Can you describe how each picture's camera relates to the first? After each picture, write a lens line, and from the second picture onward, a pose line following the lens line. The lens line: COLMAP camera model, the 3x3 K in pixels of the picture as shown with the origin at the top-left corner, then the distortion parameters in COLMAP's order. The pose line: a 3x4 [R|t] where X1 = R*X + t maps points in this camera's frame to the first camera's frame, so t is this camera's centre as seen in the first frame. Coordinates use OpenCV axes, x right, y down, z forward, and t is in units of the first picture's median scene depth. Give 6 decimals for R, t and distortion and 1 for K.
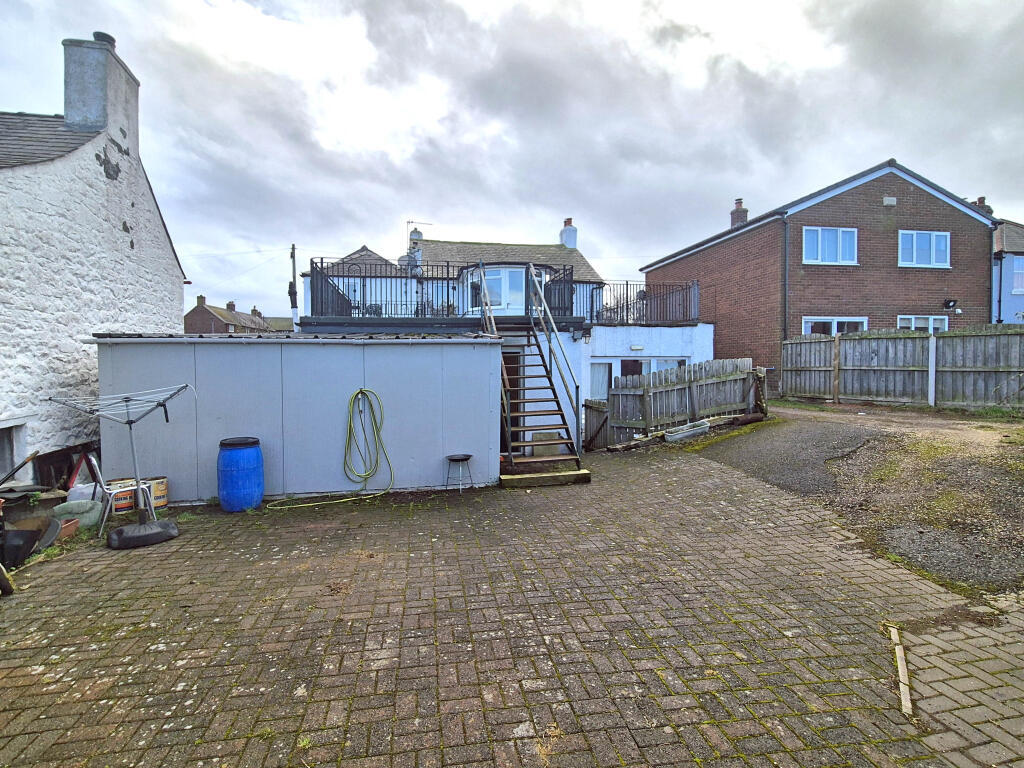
lens RADIAL K [[531.0, 0, 510.7], [0, 531.0, 383.8], [0, 0, 1]] dist [-0.001011, 0.001841]
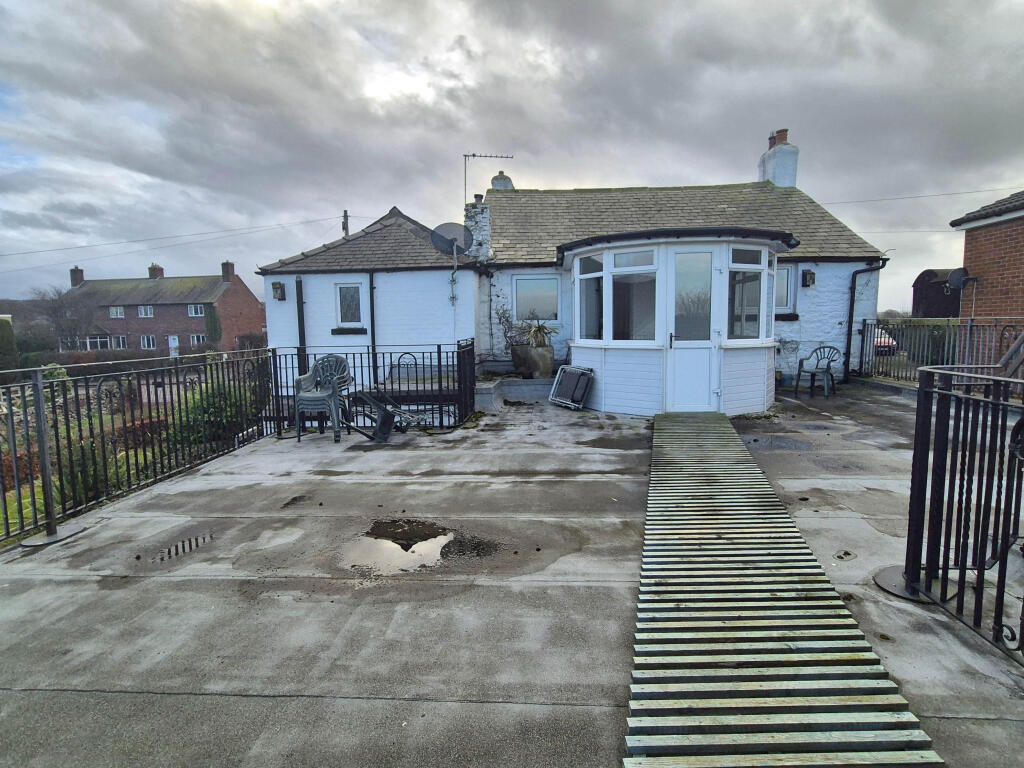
lens RADIAL K [[531.0, 0, 512.7], [0, 531.0, 382.4], [0, 0, 1]] dist [-0.001011, 0.001841]
pose [[0.971388, 0.017798, -0.236832, -0.025240], [0.000104, 0.997156, 0.075362, -0.133582], [0.237499, -0.073230, 0.968623, 0.535684]]
